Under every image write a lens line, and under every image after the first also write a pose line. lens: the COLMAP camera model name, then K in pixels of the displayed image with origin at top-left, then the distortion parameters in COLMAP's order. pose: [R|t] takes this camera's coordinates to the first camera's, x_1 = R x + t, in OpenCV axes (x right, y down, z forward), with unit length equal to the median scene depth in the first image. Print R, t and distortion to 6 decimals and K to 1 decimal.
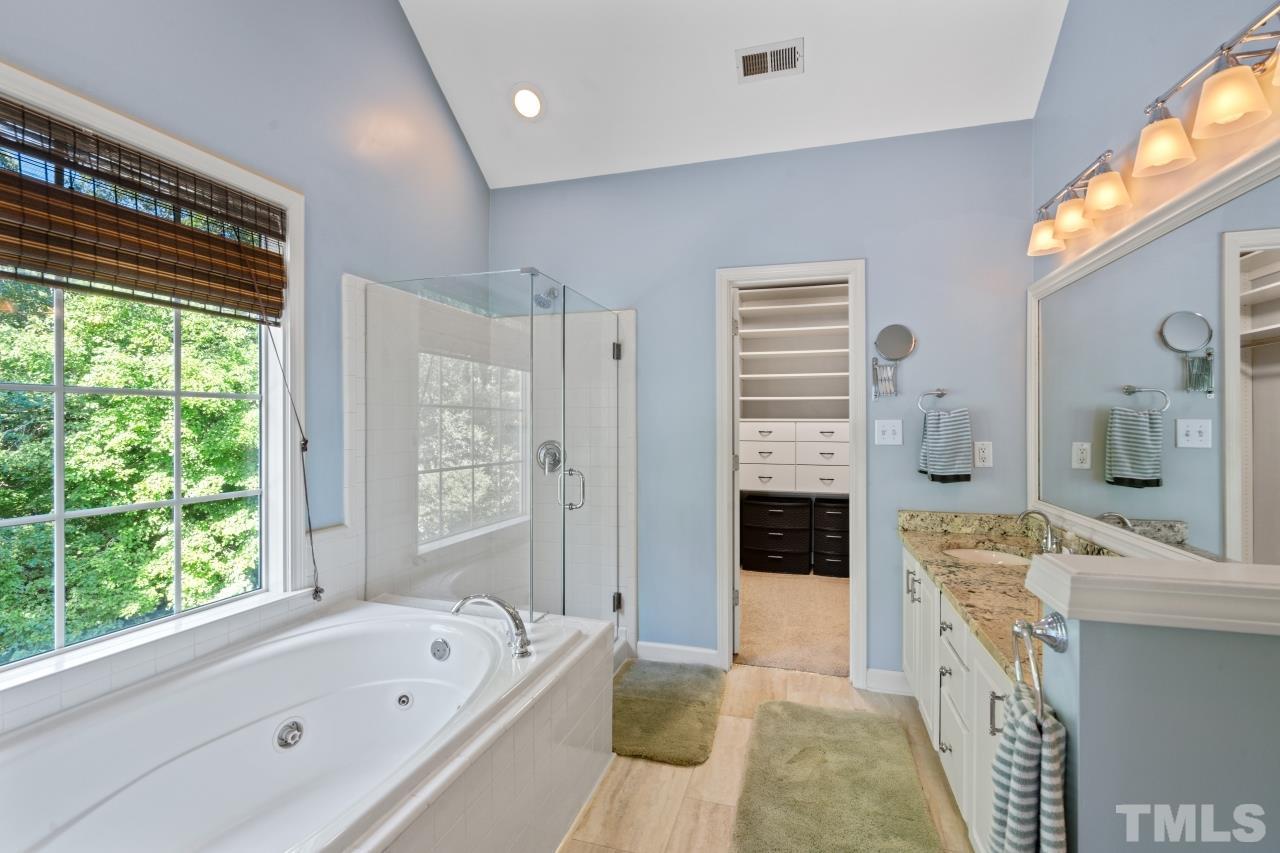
lens RADIAL K [[587.3, 0, 634.0], [0, 587.3, 427.5], [0, 0, 1]] dist [-0.005880, 0.004573]
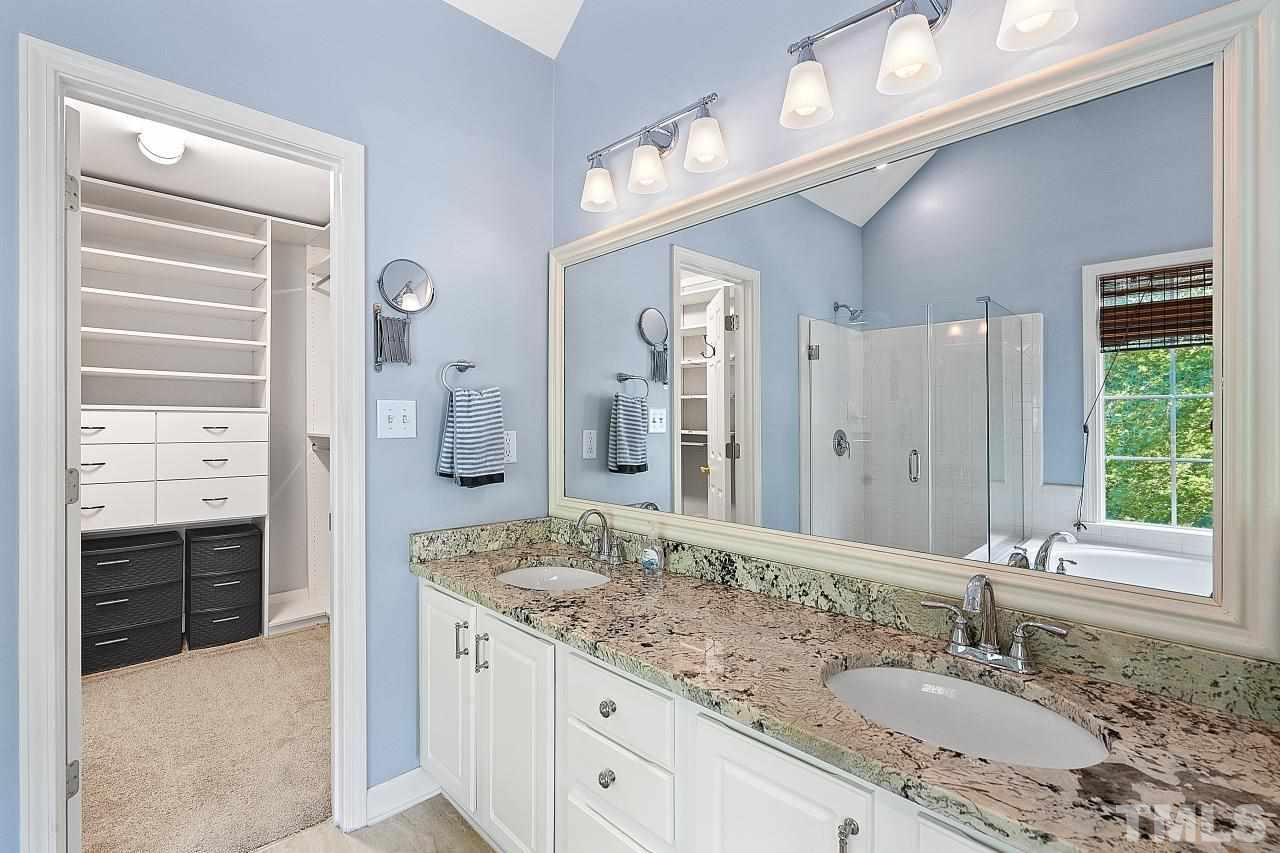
lens RADIAL K [[587.3, 0, 650.3], [0, 587.3, 422.0], [0, 0, 1]] dist [-0.005880, 0.004573]
pose [[0.491444, 0.000957, 0.870909, -0.006964], [0.009017, 0.999940, -0.006187, 0.018402], [-0.870863, 0.010893, 0.491406, 0.440412]]
